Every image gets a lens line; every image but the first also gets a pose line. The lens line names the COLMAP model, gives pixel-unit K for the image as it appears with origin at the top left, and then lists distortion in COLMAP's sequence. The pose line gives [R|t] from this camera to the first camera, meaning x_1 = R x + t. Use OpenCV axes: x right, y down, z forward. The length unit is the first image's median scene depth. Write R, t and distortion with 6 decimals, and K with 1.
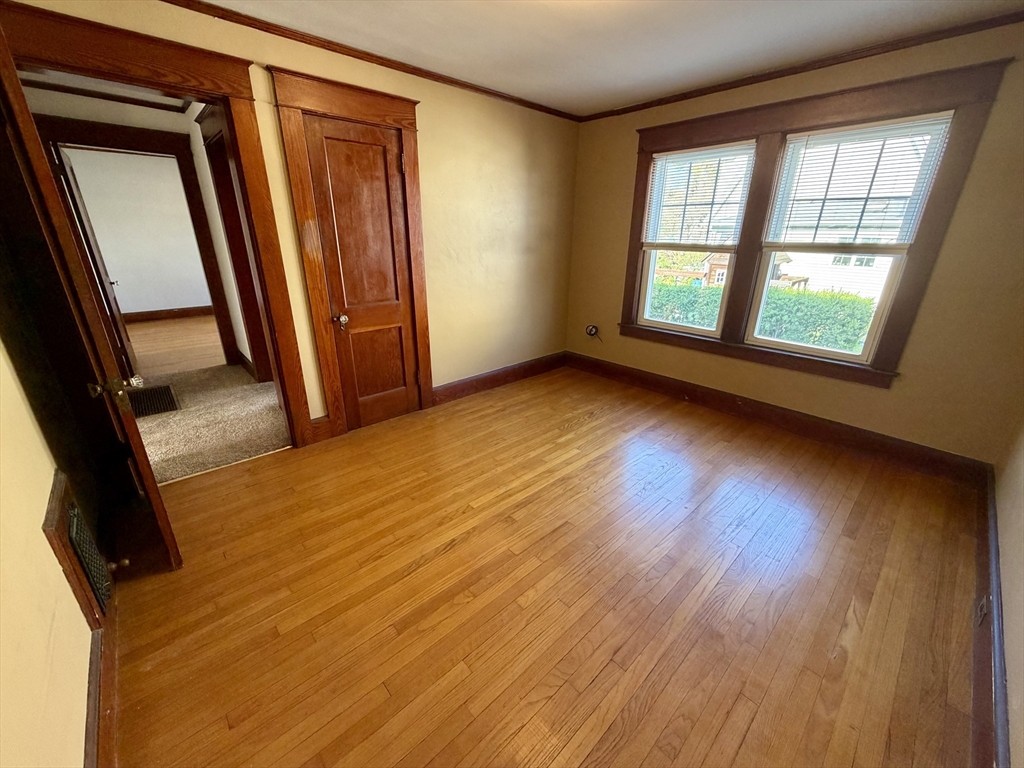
lens RADIAL K [[406.5, 0, 509.5], [0, 406.5, 384.5], [0, 0, 1]] dist [-0.000702, 0.000119]
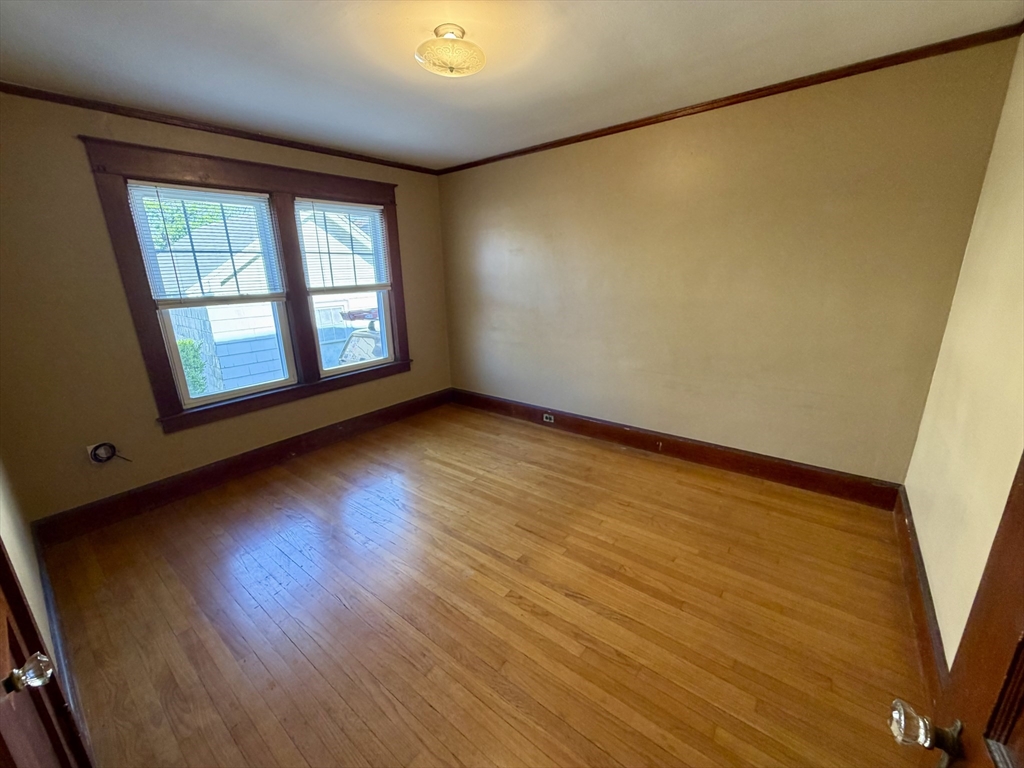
lens RADIAL K [[410.9, 0, 512.0], [0, 410.9, 384.0], [0, 0, 1]] dist [-0.020488, 0.000137]
pose [[-0.161964, -0.263207, 0.951047, -0.700908], [0.374757, 0.875160, 0.306026, -0.298275], [-0.912866, 0.405976, -0.043106, 0.763998]]
